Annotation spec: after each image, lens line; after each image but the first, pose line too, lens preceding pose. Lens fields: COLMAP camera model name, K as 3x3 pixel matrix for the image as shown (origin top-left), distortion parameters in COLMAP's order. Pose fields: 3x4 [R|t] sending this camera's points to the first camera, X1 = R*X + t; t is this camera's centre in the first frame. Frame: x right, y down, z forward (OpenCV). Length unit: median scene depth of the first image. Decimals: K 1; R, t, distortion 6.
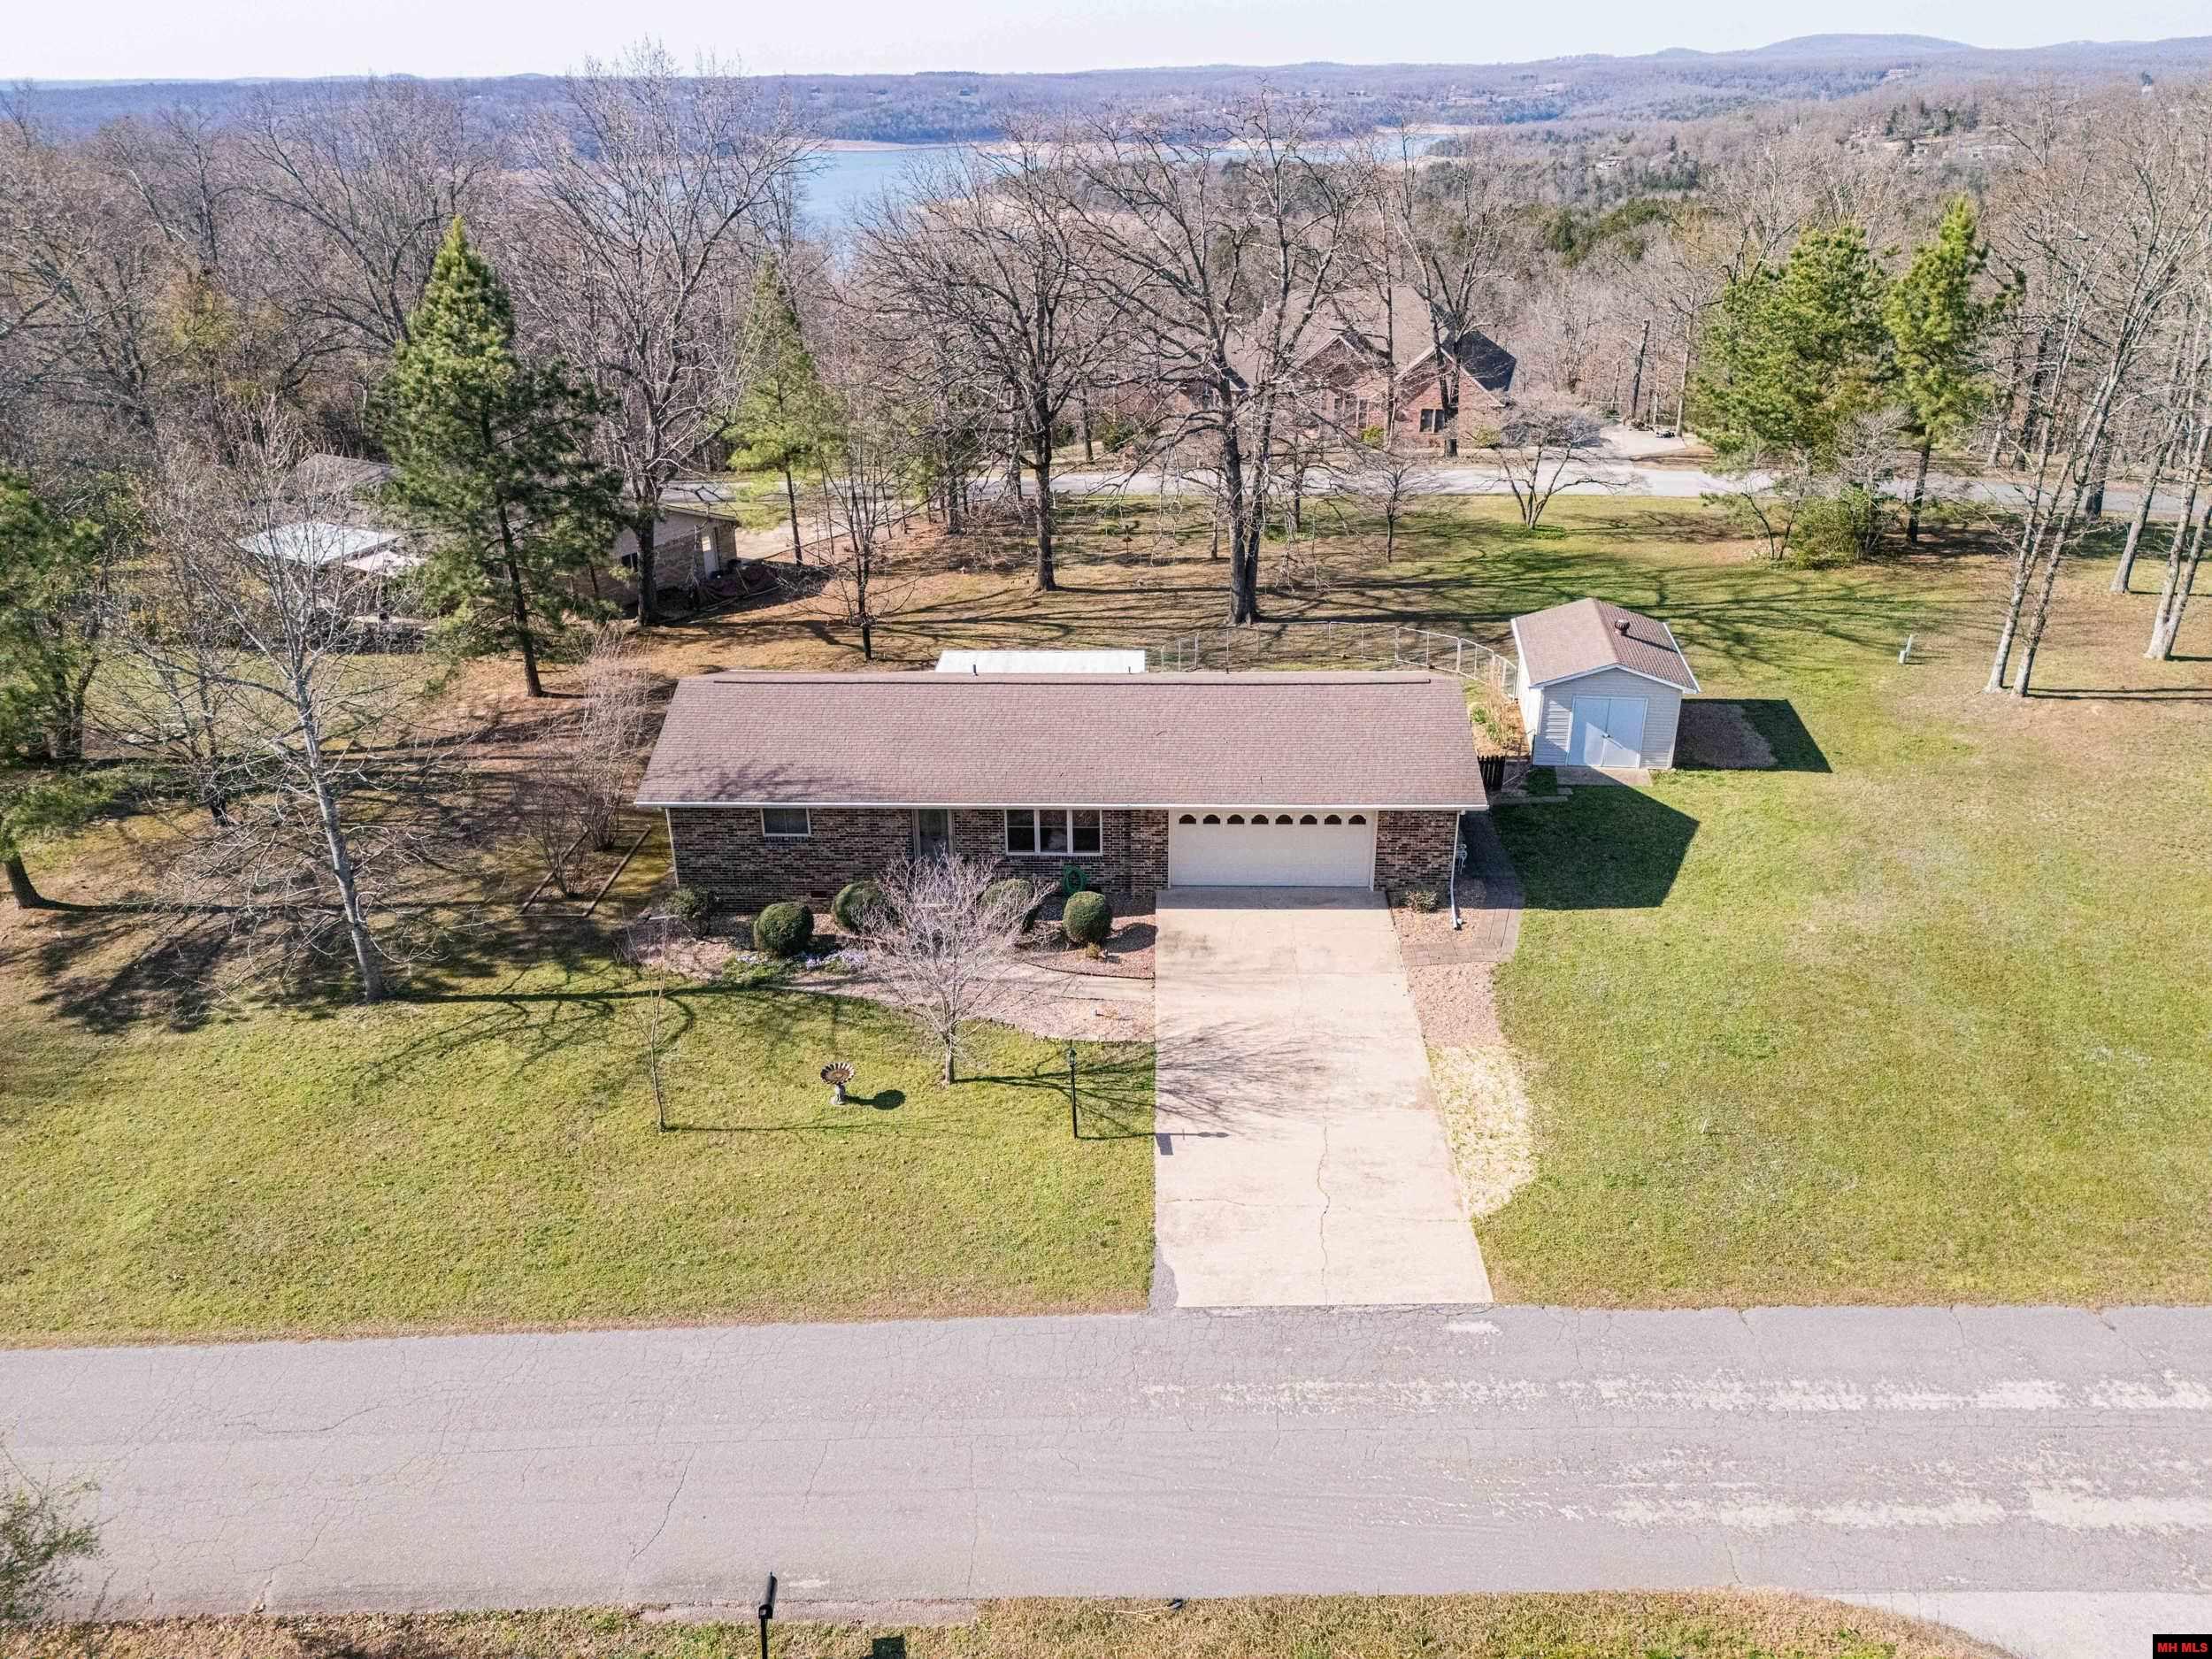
lens RADIAL K [[1627.7, 0, 1106.0], [0, 1627.7, 829.5], [0, 0, 1]] dist [0.071948, -0.065015]
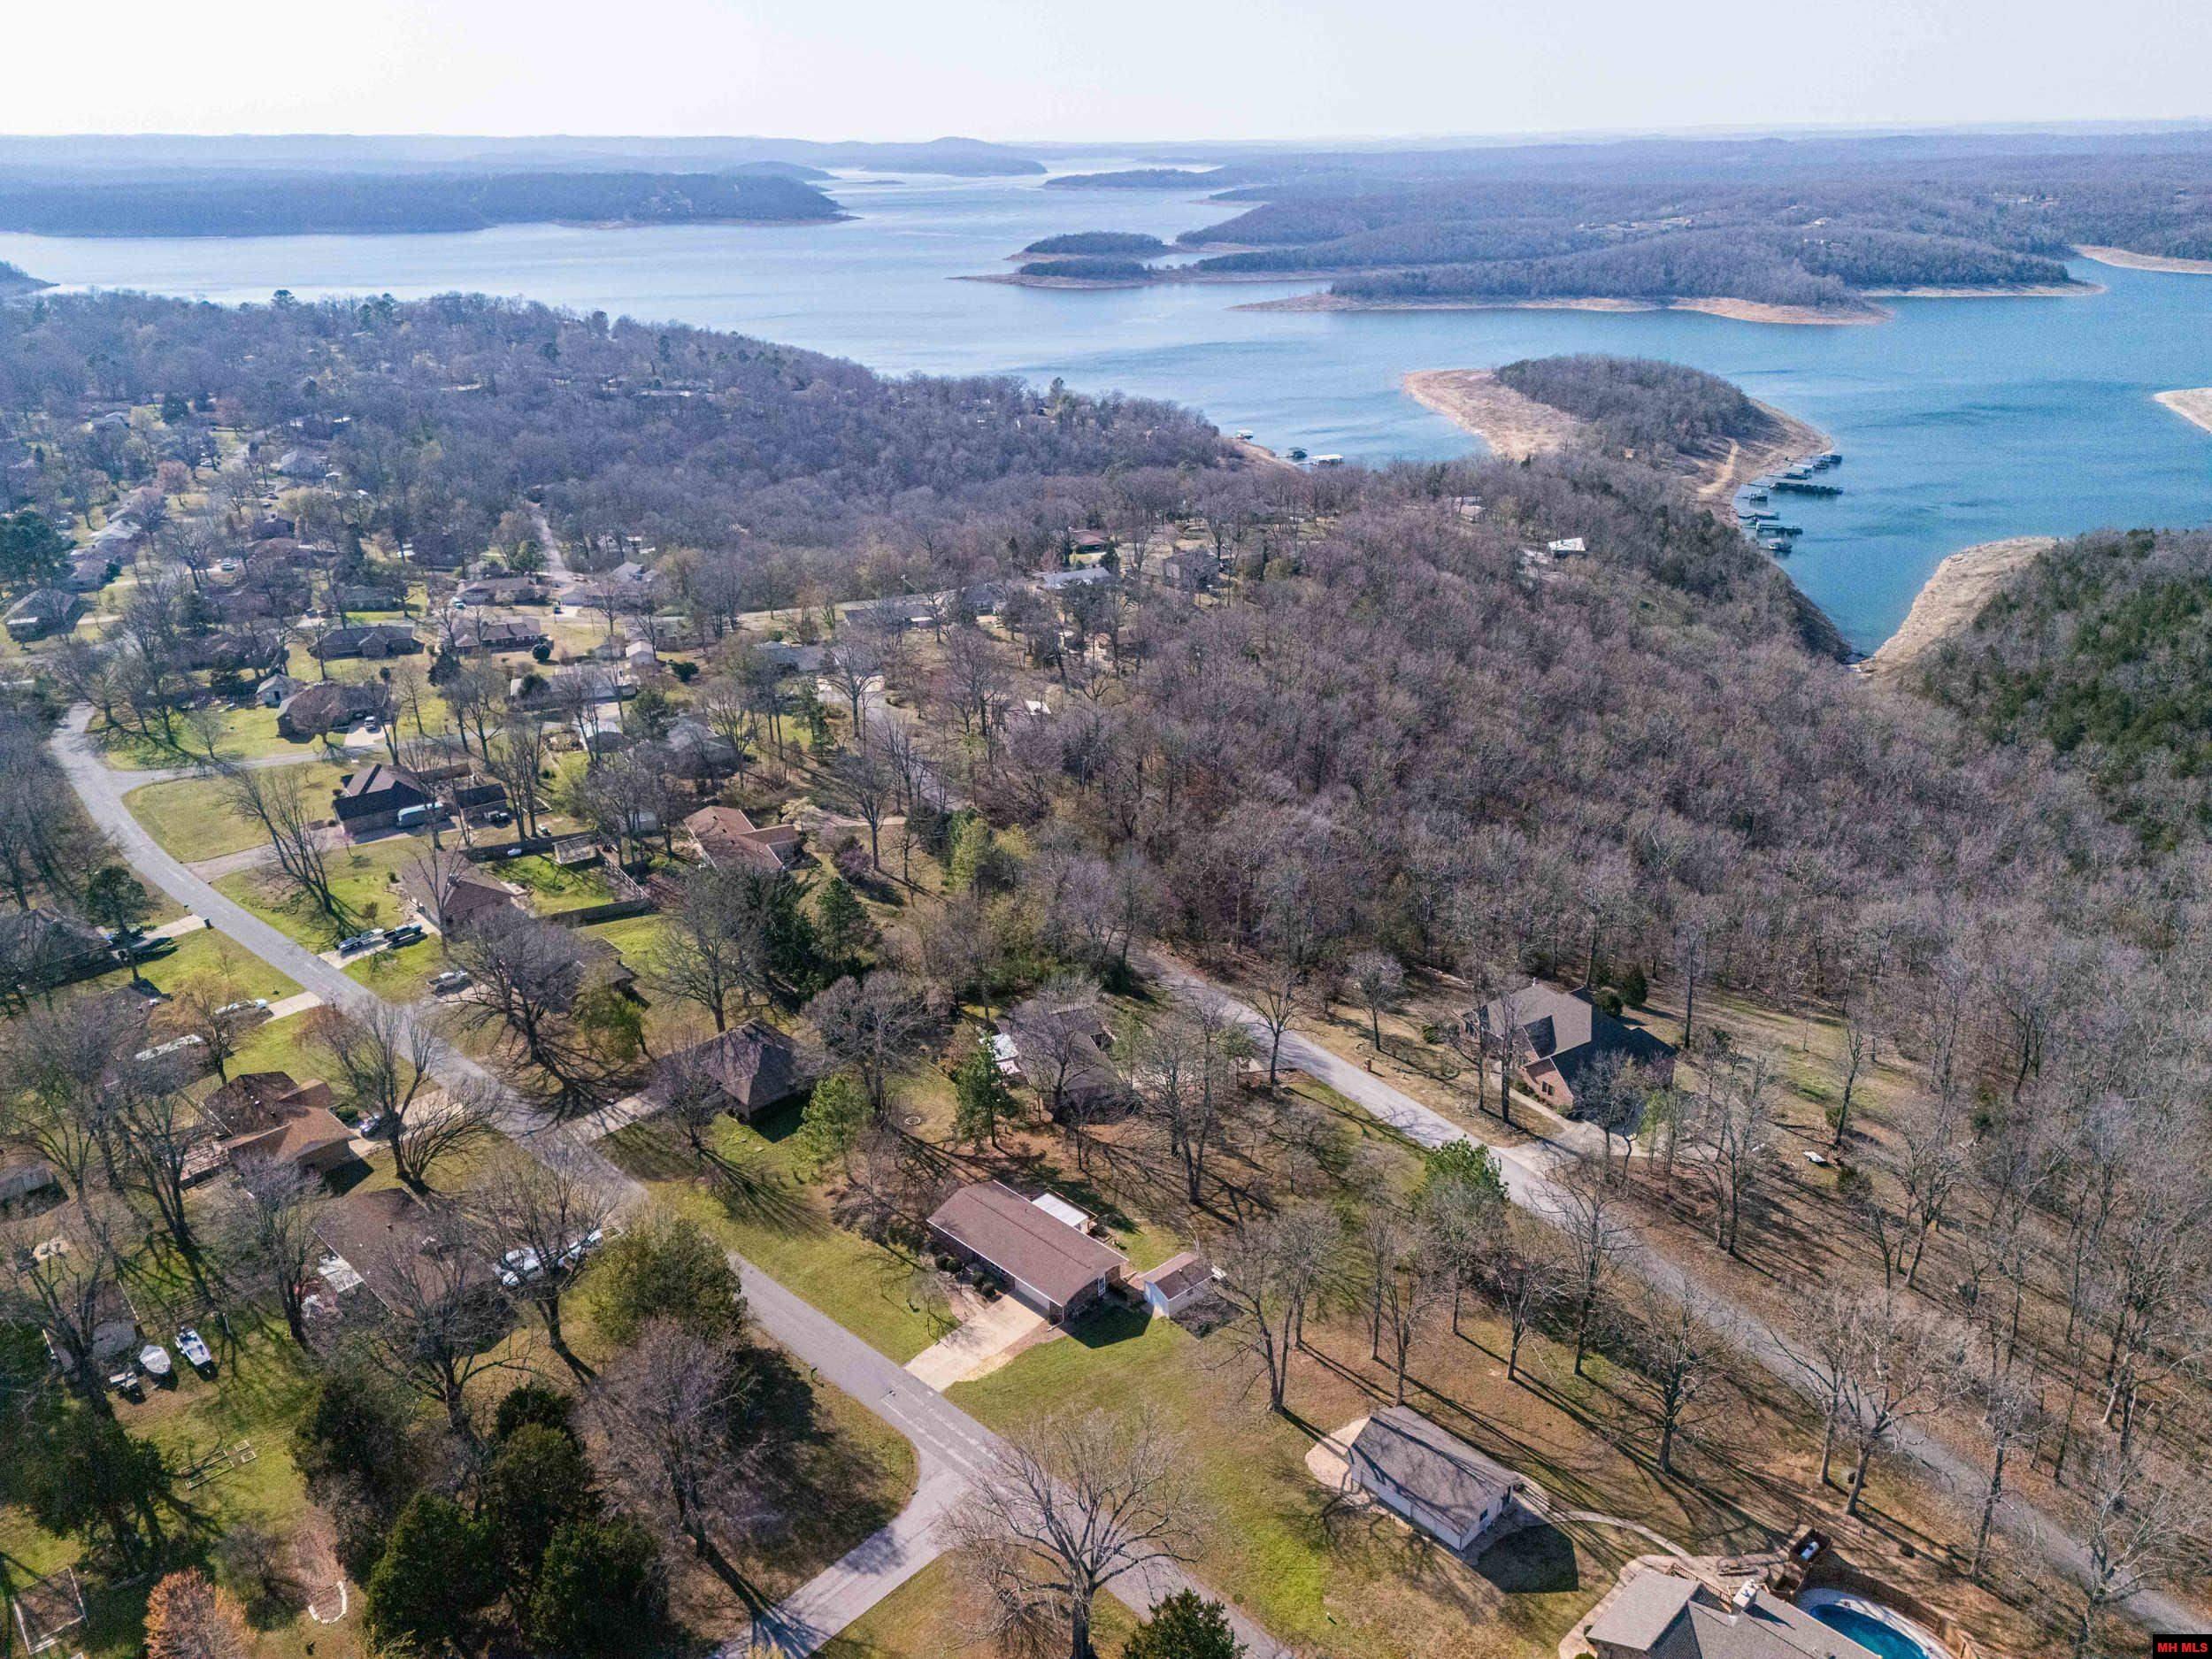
lens RADIAL K [[1627.7, 0, 1106.0], [0, 1627.7, 829.5], [0, 0, 1]] dist [0.071948, -0.065015]
pose [[0.742228, 0.259610, -0.617819, 2.579103], [-0.273653, 0.958962, 0.074201, -1.520555], [0.611728, 0.113994, 0.782811, -2.333841]]
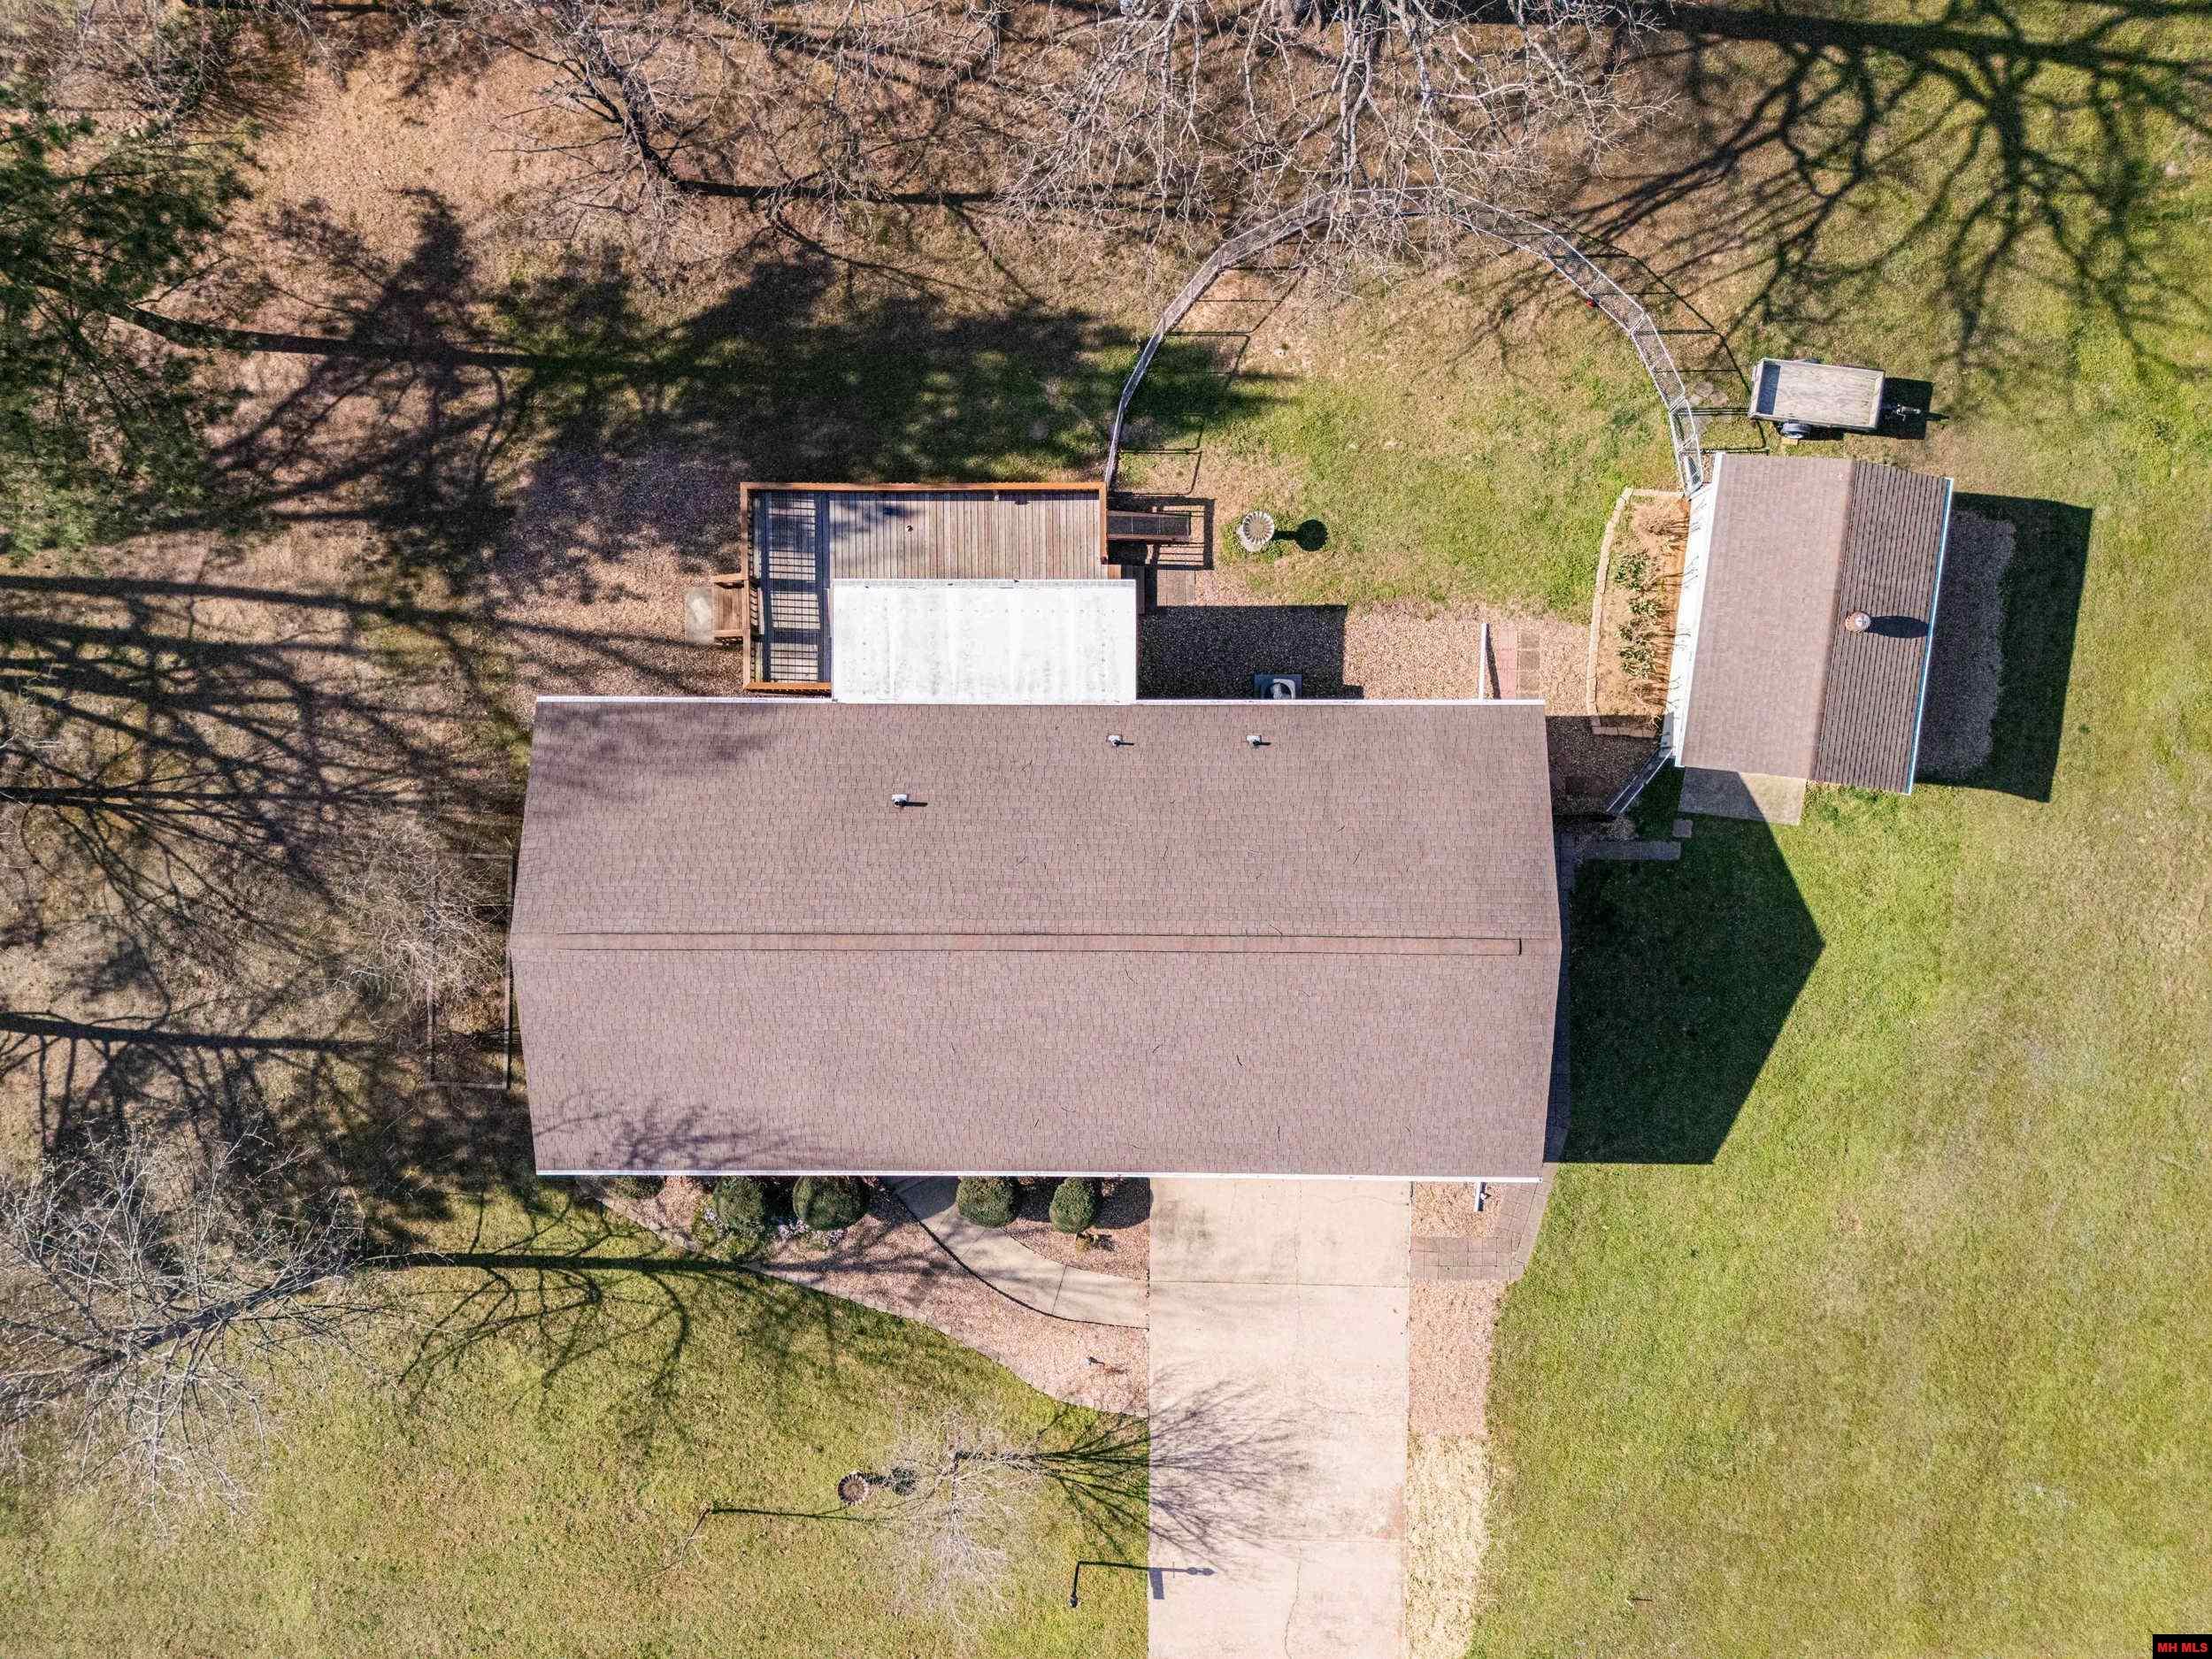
lens RADIAL K [[1627.7, 0, 1106.0], [0, 1627.7, 829.5], [0, 0, 1]] dist [0.071948, -0.065015]
pose [[0.999598, -0.025380, -0.012612, 0.022680], [0.021890, 0.408755, 0.912382, -0.874260], [-0.018001, -0.912291, 0.409146, 0.820314]]
